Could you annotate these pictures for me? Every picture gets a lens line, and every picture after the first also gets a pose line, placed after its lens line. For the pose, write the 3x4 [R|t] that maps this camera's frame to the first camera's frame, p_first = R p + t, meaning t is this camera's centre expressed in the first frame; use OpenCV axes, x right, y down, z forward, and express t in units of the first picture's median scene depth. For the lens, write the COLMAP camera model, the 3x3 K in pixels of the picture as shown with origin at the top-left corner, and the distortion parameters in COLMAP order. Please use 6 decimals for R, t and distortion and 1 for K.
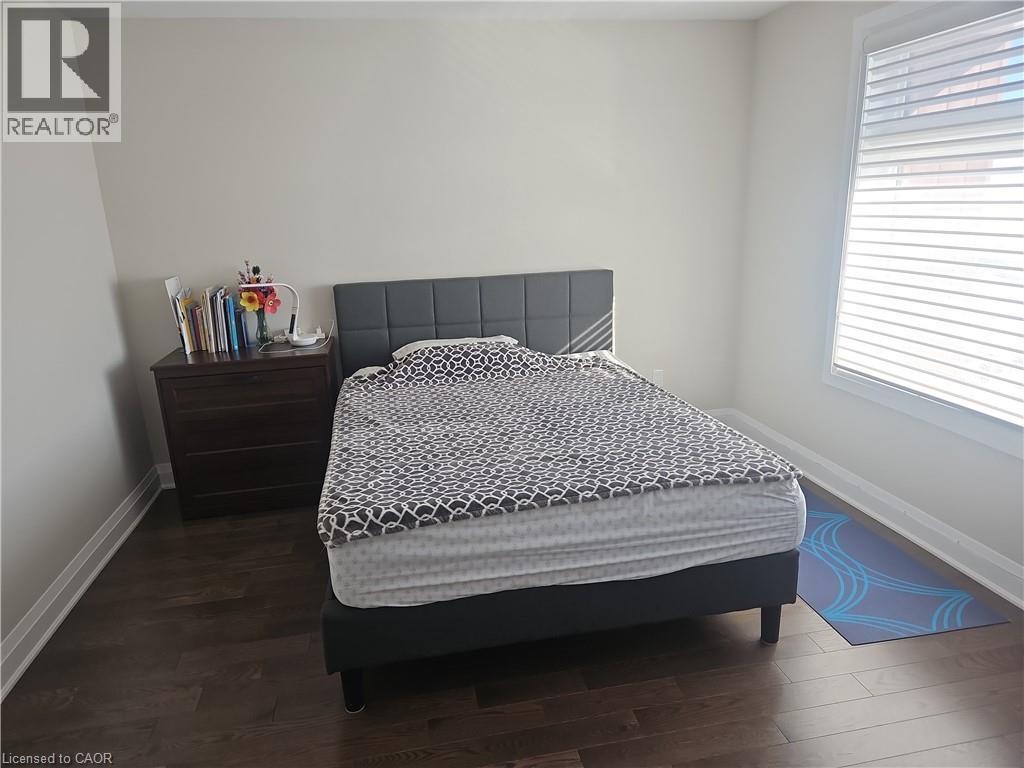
lens RADIAL K [[679.9, 0, 513.4], [0, 679.9, 392.4], [0, 0, 1]] dist [0.069794, -0.051480]
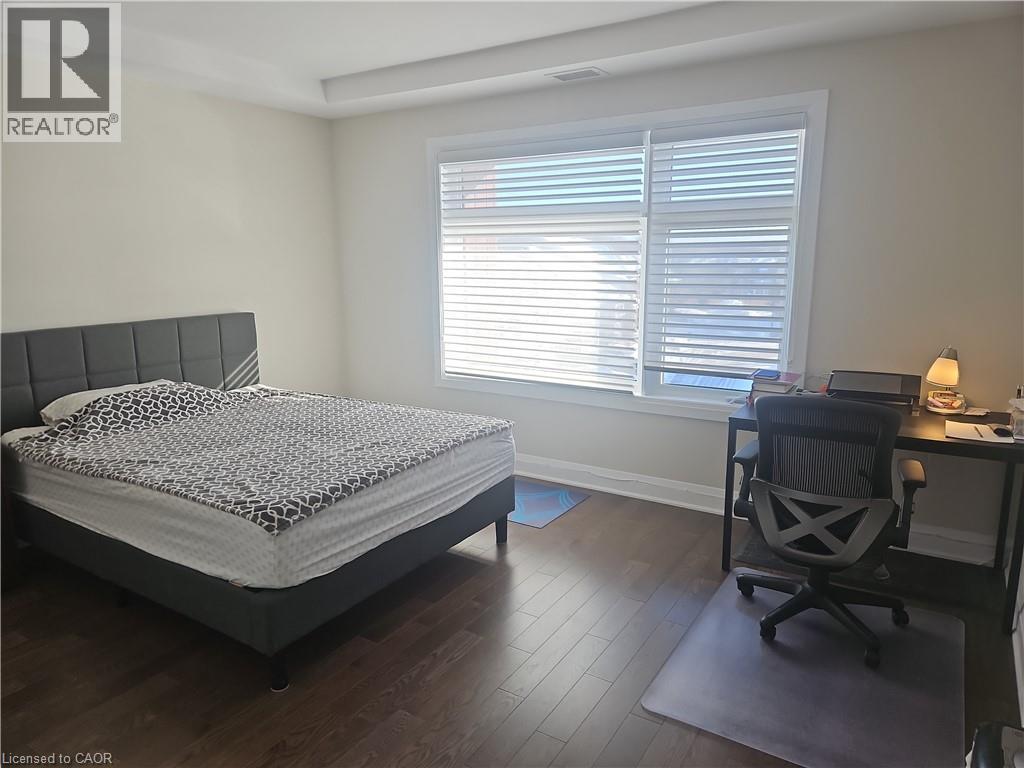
lens RADIAL K [[679.9, 0, 509.6], [0, 679.9, 378.4], [0, 0, 1]] dist [0.069794, -0.051480]
pose [[0.691840, -0.100893, 0.714967, -0.713816], [0.173284, 0.984452, -0.028757, 0.059039], [-0.700950, 0.143788, 0.698566, -0.115111]]
